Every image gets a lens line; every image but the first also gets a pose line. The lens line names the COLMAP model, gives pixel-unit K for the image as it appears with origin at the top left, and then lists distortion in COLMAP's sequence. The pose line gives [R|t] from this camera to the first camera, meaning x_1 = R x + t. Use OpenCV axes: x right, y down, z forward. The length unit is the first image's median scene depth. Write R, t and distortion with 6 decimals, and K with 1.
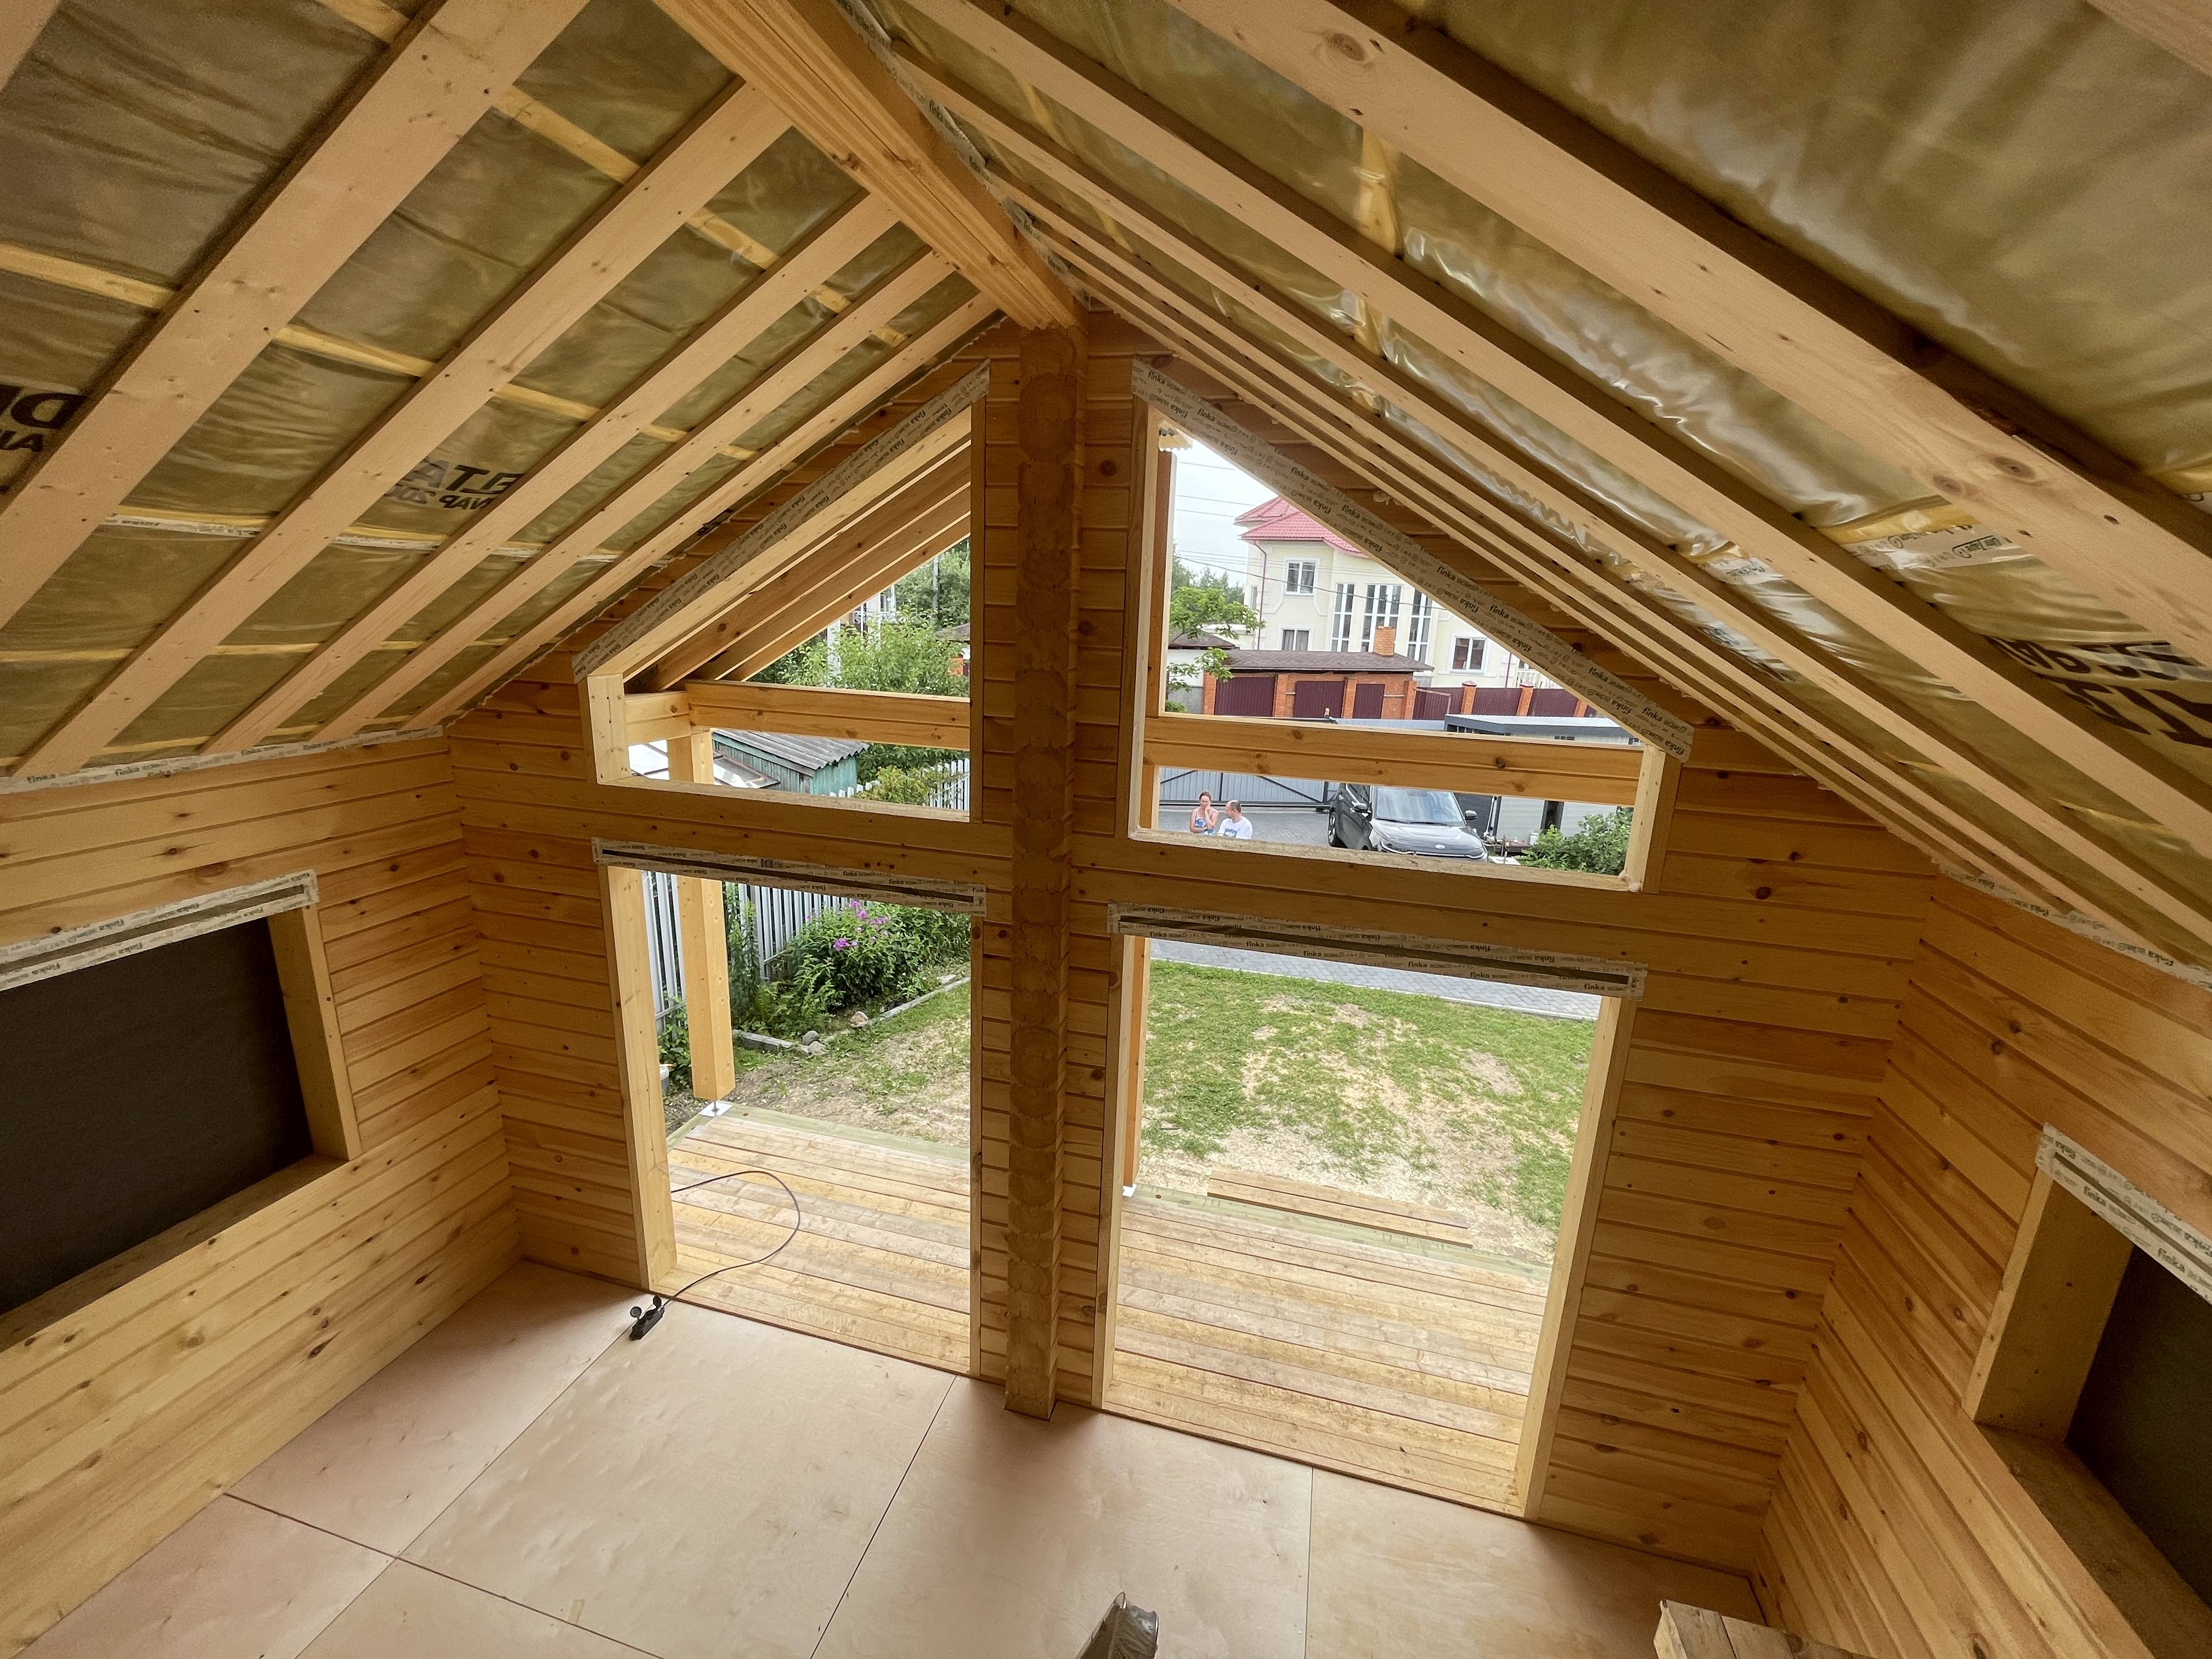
lens RADIAL K [[897.3, 0, 1106.3], [0, 897.3, 835.5], [0, 0, 1]] dist [0.000878, 0.000252]
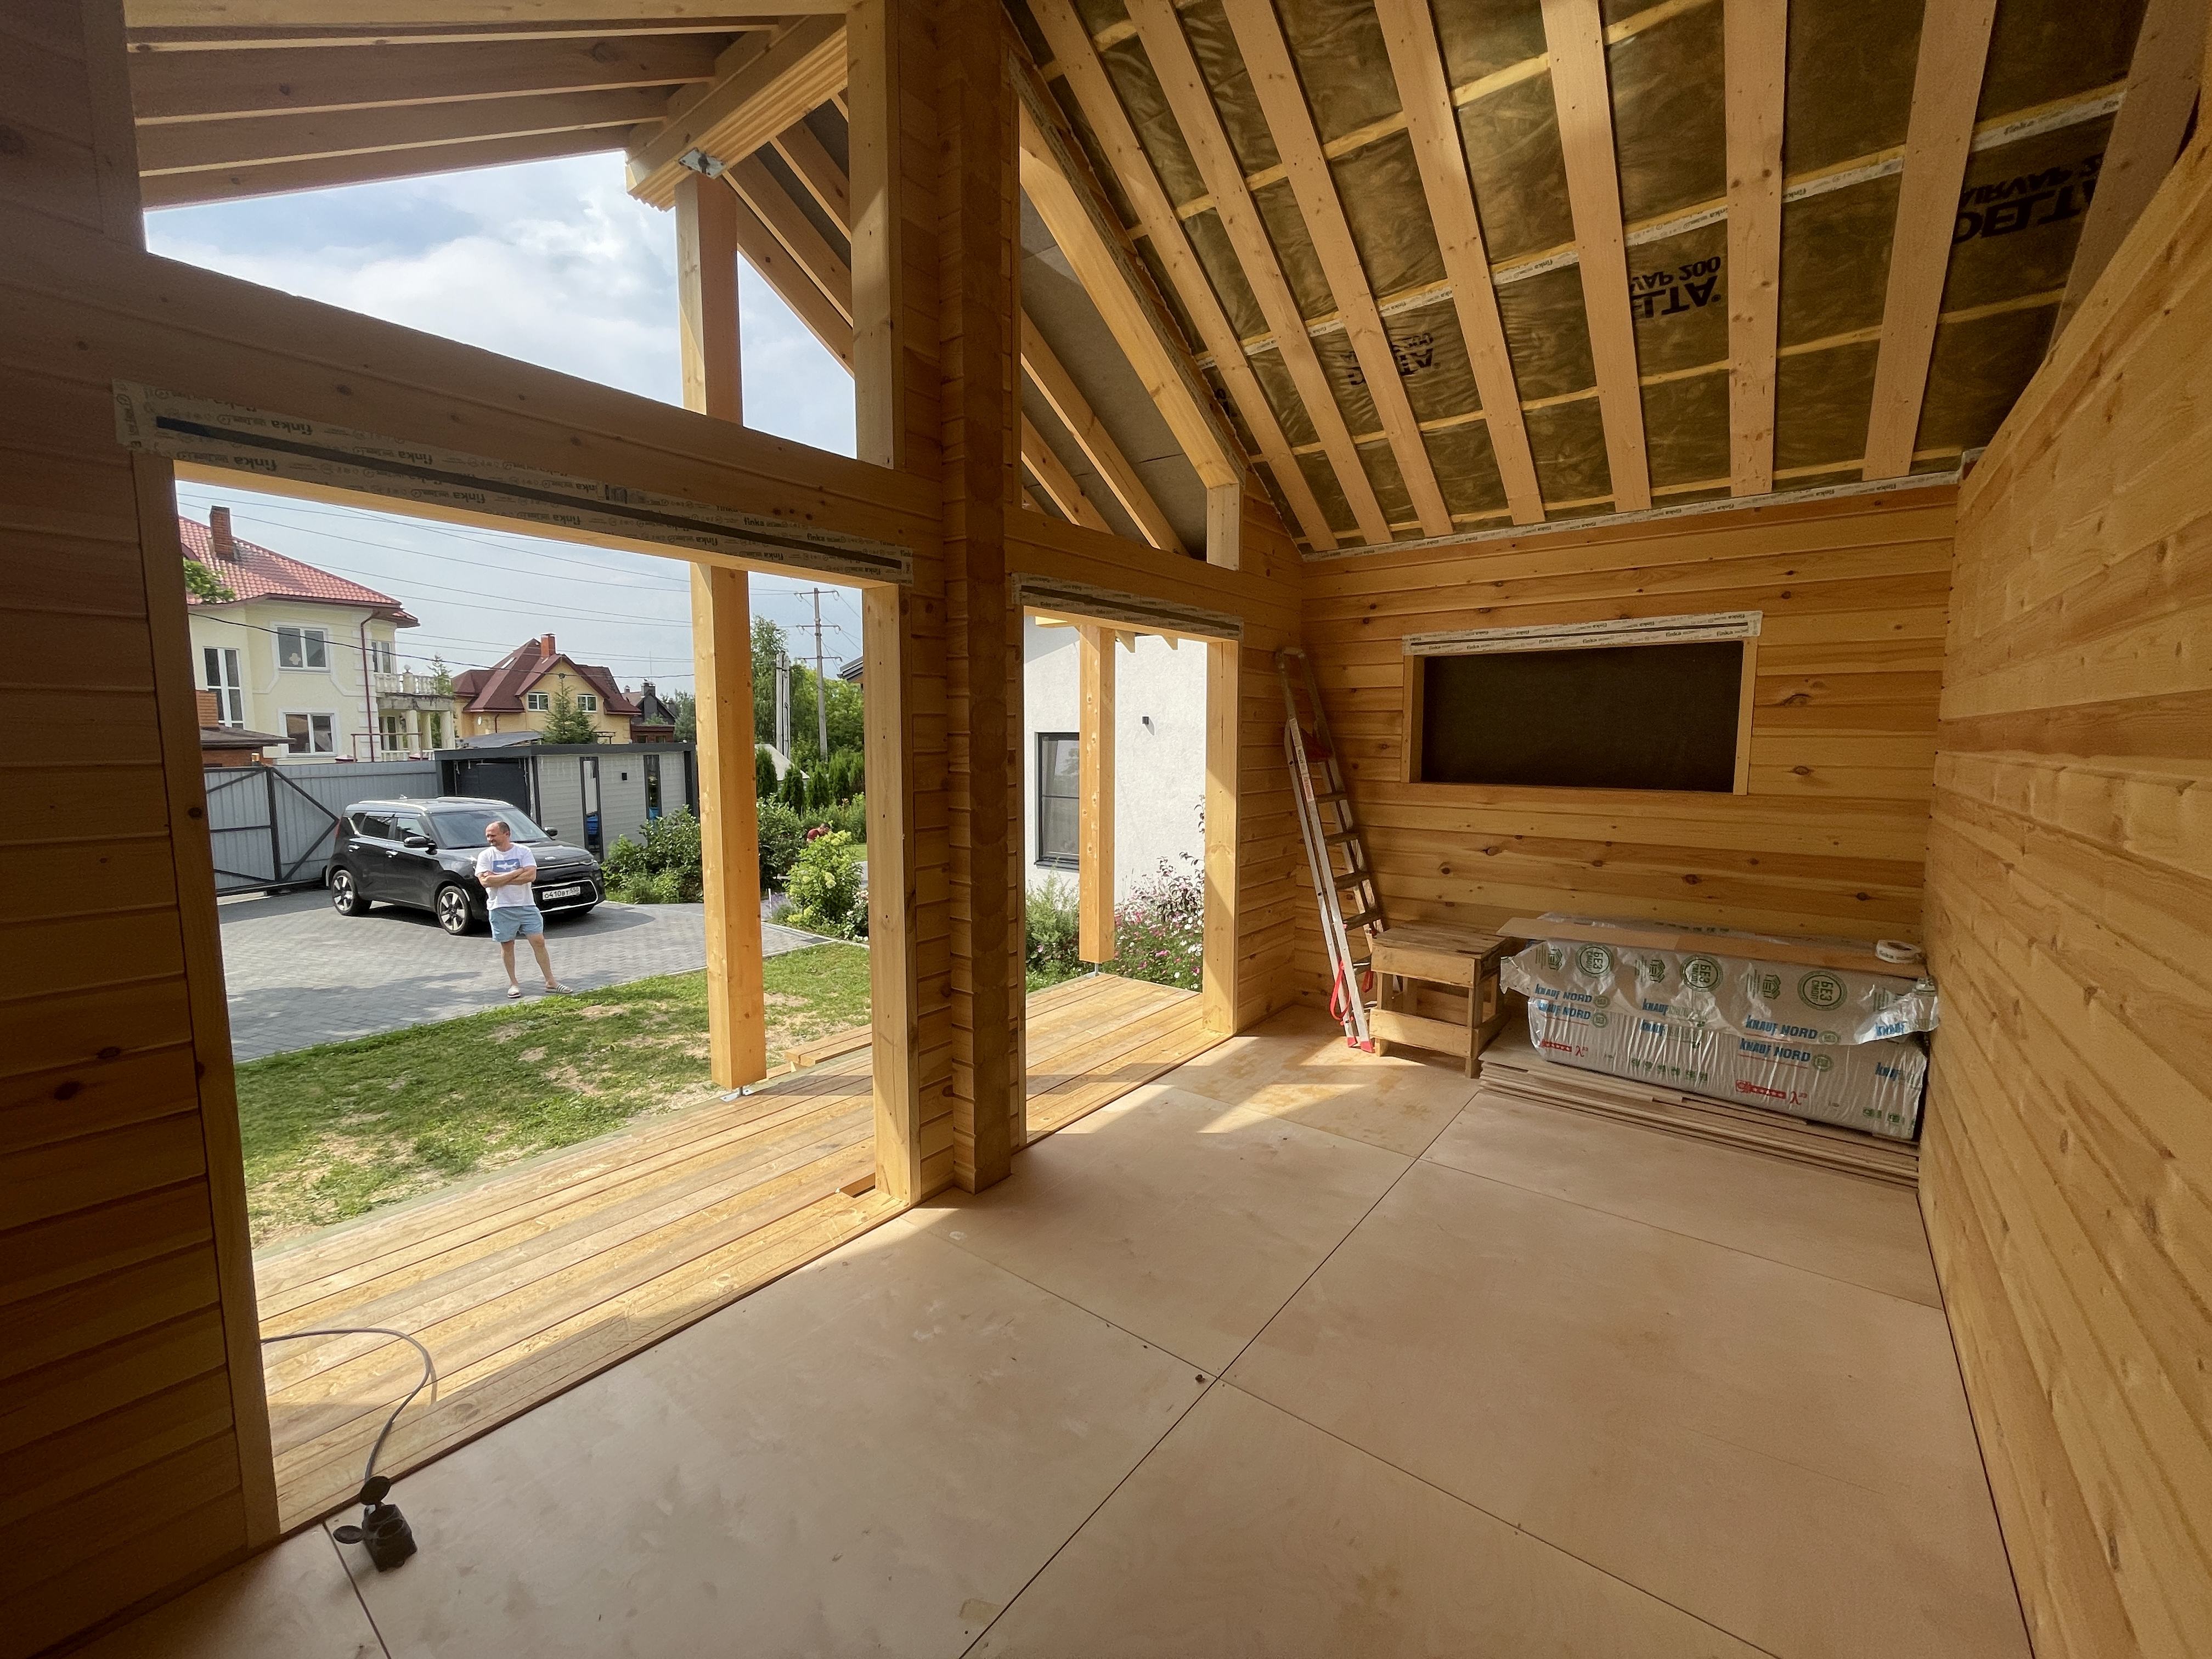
lens RADIAL K [[897.3, 0, 1109.2], [0, 897.3, 827.3], [0, 0, 1]] dist [0.000878, 0.000252]
pose [[0.387425, -0.131298, 0.912504, -0.886763], [0.240709, 0.969878, 0.037355, 0.330124], [-0.889922, 0.205176, 0.407359, 0.516382]]
